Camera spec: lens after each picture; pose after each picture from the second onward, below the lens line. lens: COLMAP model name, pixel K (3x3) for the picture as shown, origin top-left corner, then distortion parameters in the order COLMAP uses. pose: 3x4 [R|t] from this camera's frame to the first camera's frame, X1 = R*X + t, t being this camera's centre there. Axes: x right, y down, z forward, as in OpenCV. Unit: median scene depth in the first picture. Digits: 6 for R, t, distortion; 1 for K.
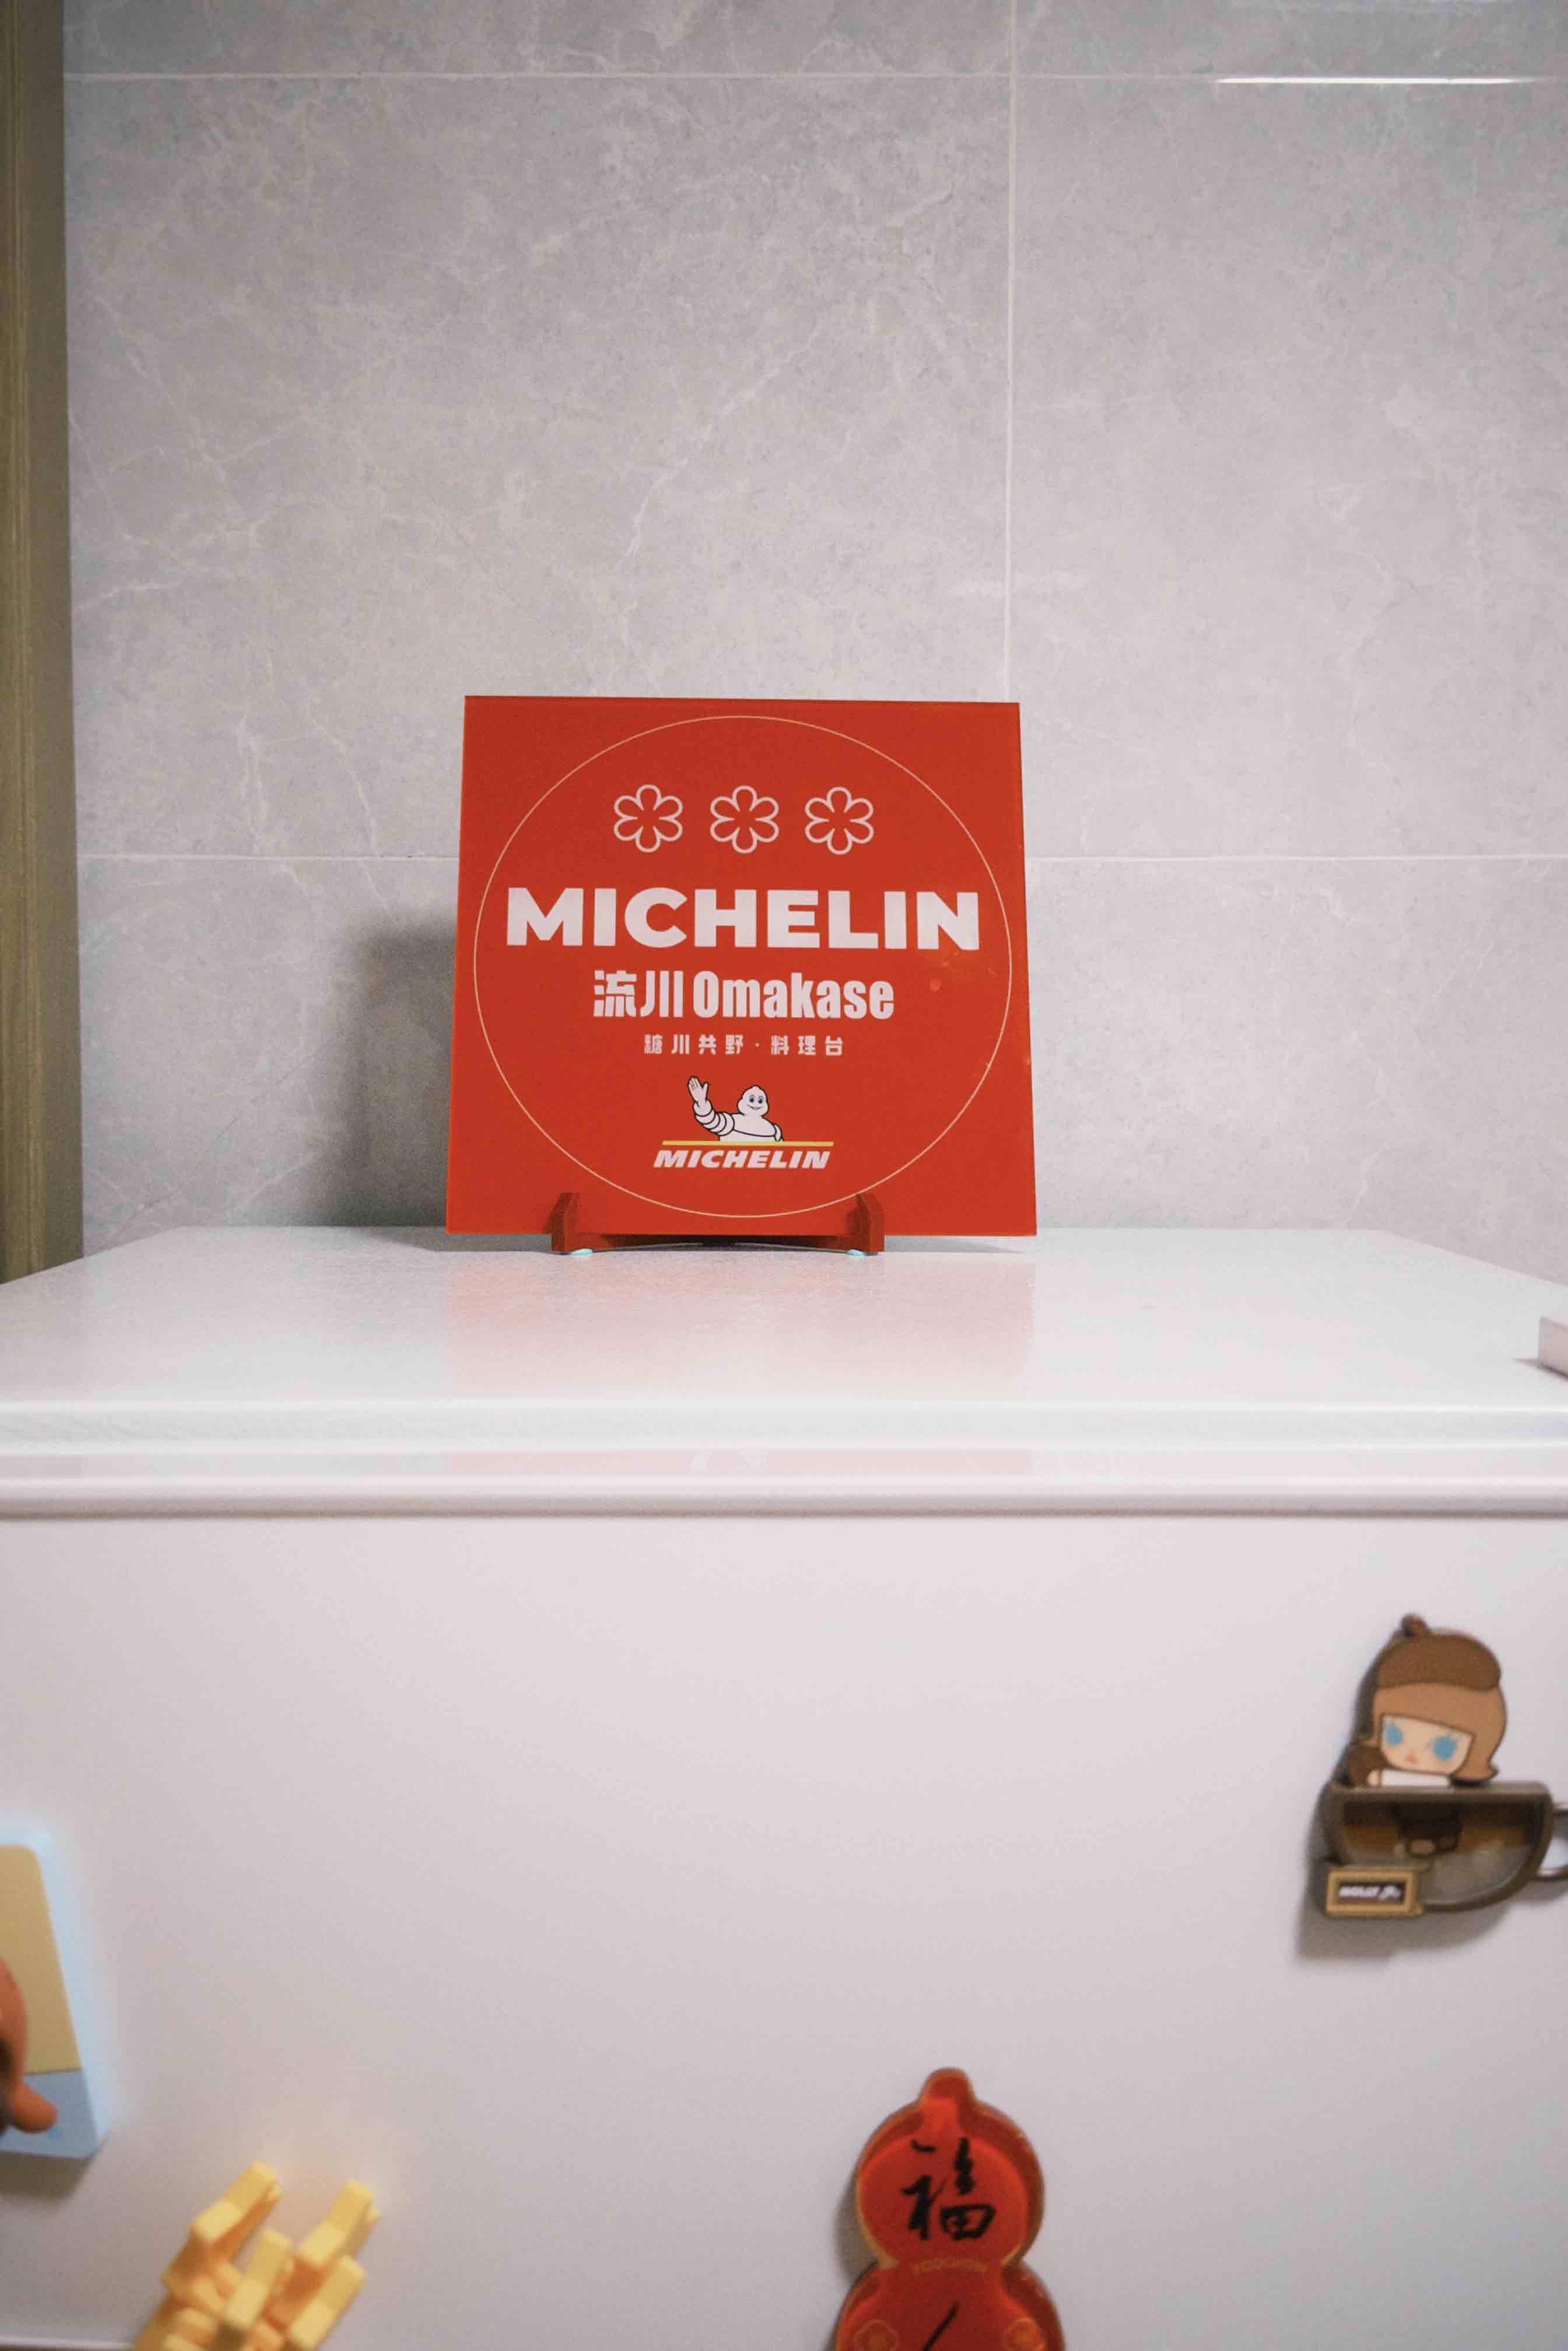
lens RADIAL K [[2394.8, 0, 784.0], [0, 2394.8, 1175.5], [0, 0, 1]] dist [0.144899, -0.331834]
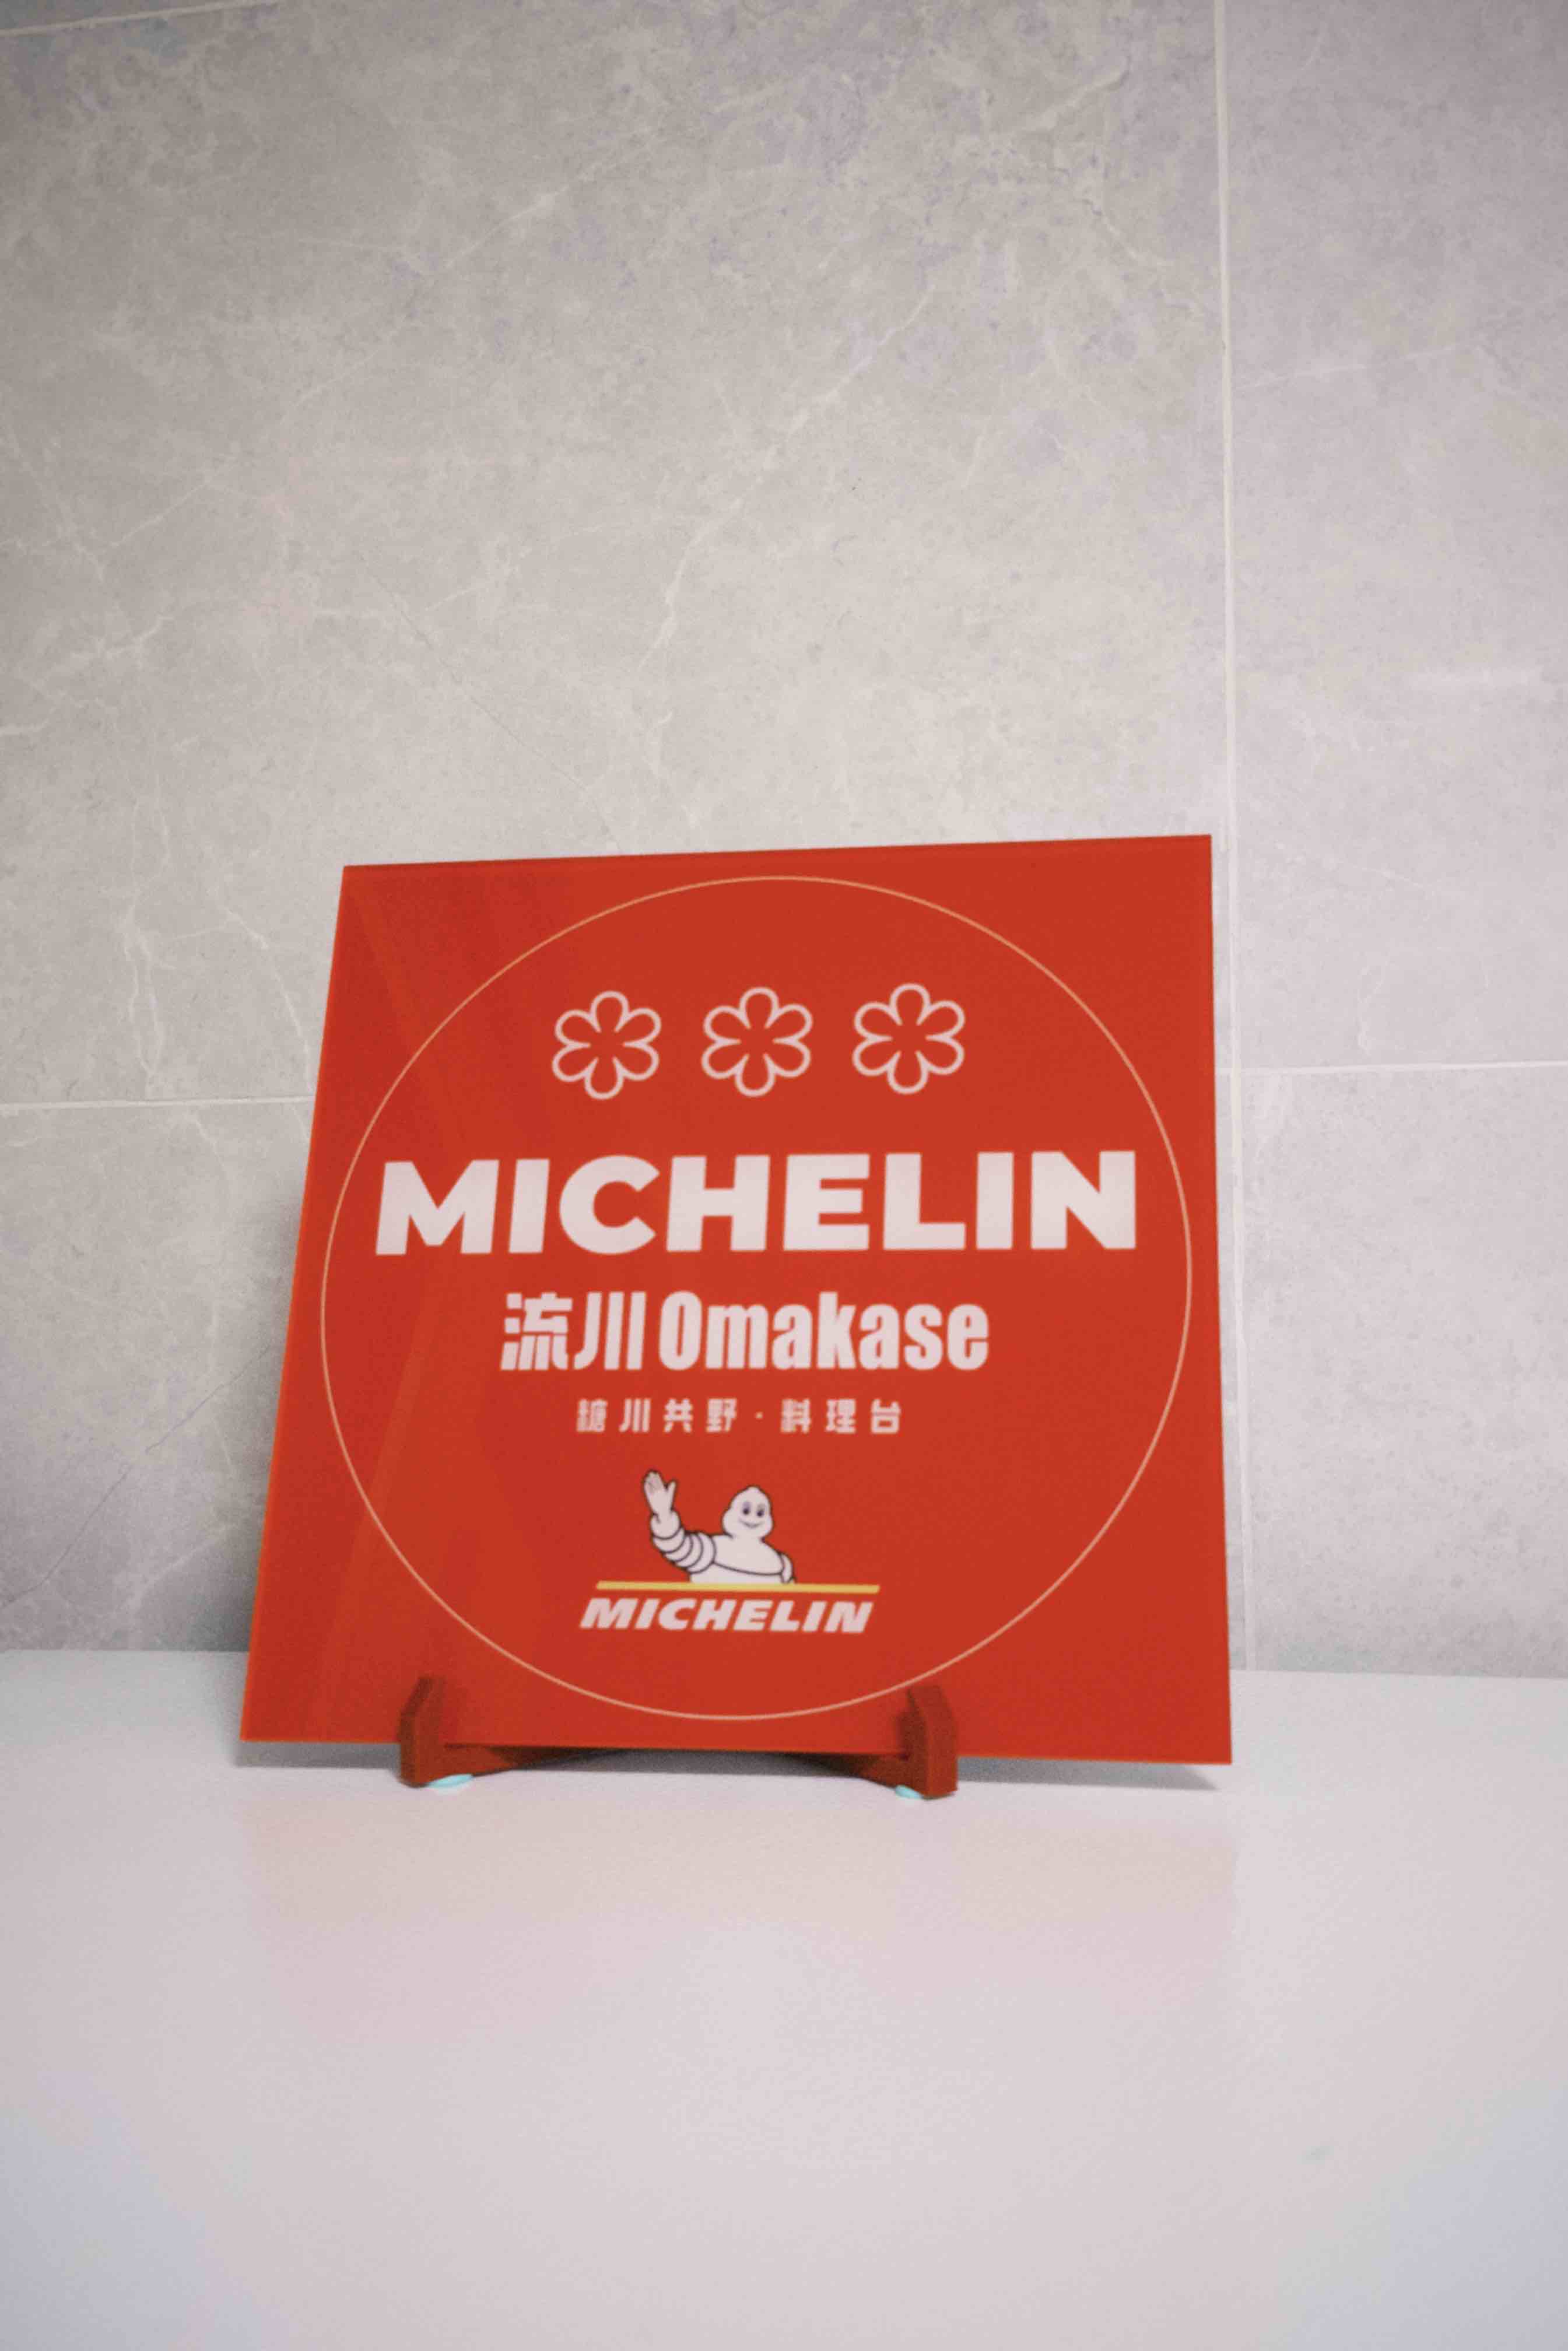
lens RADIAL K [[2394.8, 0, 784.0], [0, 2394.8, 1175.5], [0, 0, 1]] dist [0.144899, -0.331834]
pose [[0.981231, -0.021160, -0.191670, 0.097744], [0.010750, 0.998418, -0.055189, -0.071113], [0.192534, 0.052092, 0.979907, 0.354043]]
